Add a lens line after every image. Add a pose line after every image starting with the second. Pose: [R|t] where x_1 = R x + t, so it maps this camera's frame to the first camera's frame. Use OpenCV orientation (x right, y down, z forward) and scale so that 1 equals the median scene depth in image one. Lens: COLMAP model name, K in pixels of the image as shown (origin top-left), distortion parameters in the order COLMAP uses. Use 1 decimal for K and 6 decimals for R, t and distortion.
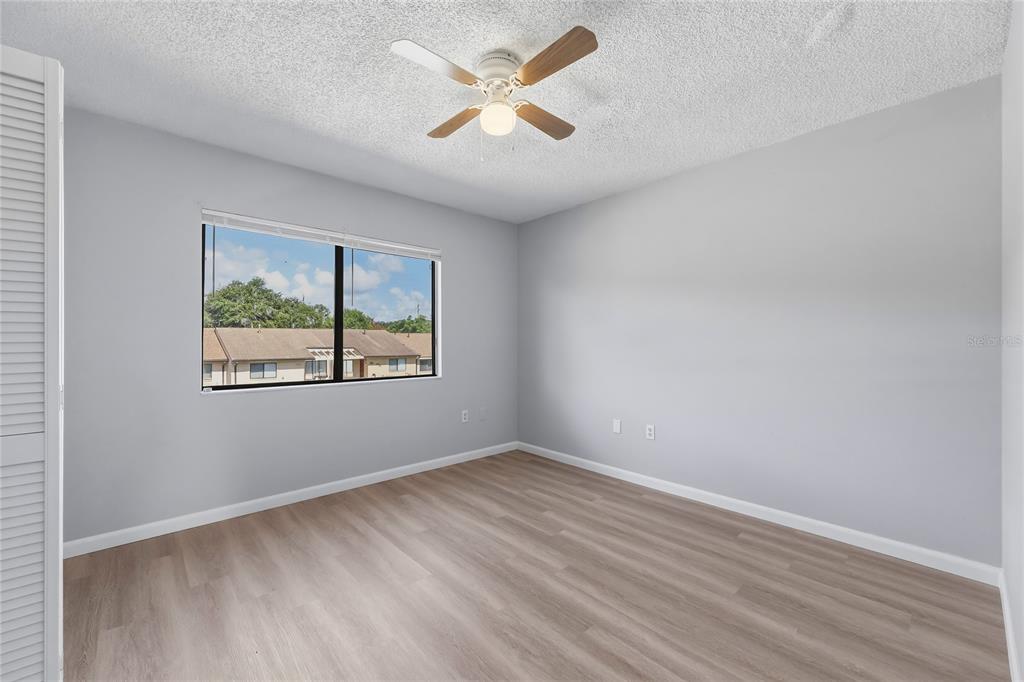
lens RADIAL K [[414.3, 0, 513.1], [0, 414.3, 338.1], [0, 0, 1]] dist [0.017821, 0.000004]
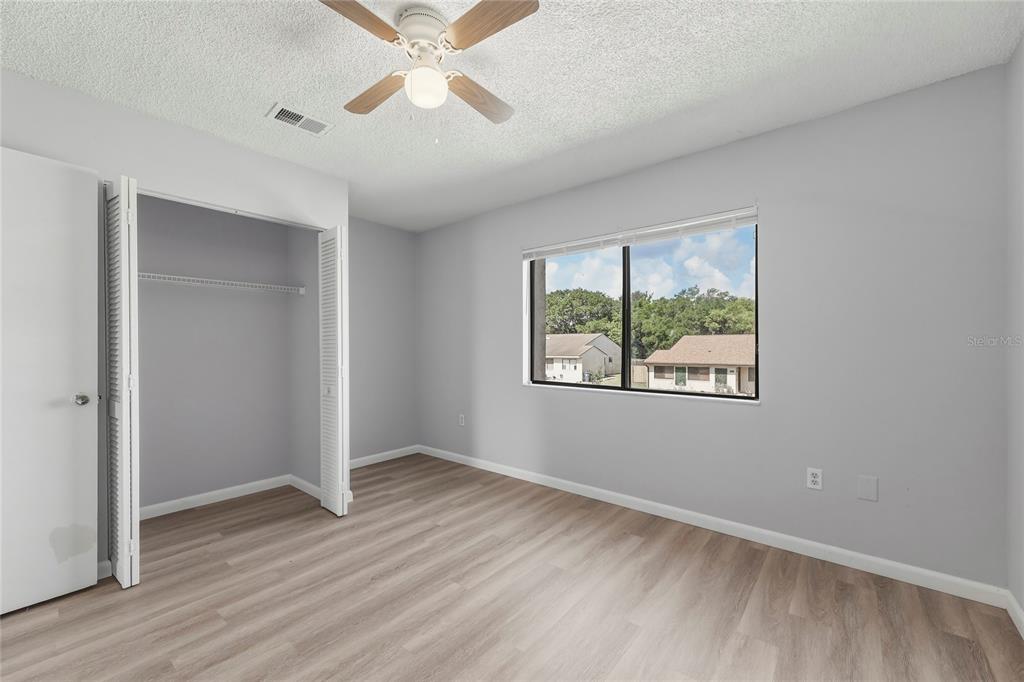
lens RADIAL K [[414.3, 0, 511.2], [0, 414.3, 350.2], [0, 0, 1]] dist [0.017821, 0.000004]
pose [[0.130307, 0.000856, -0.991473, 0.527026], [0.005150, 0.999986, 0.001540, 0.011972], [0.991460, -0.005307, 0.130300, 0.670323]]
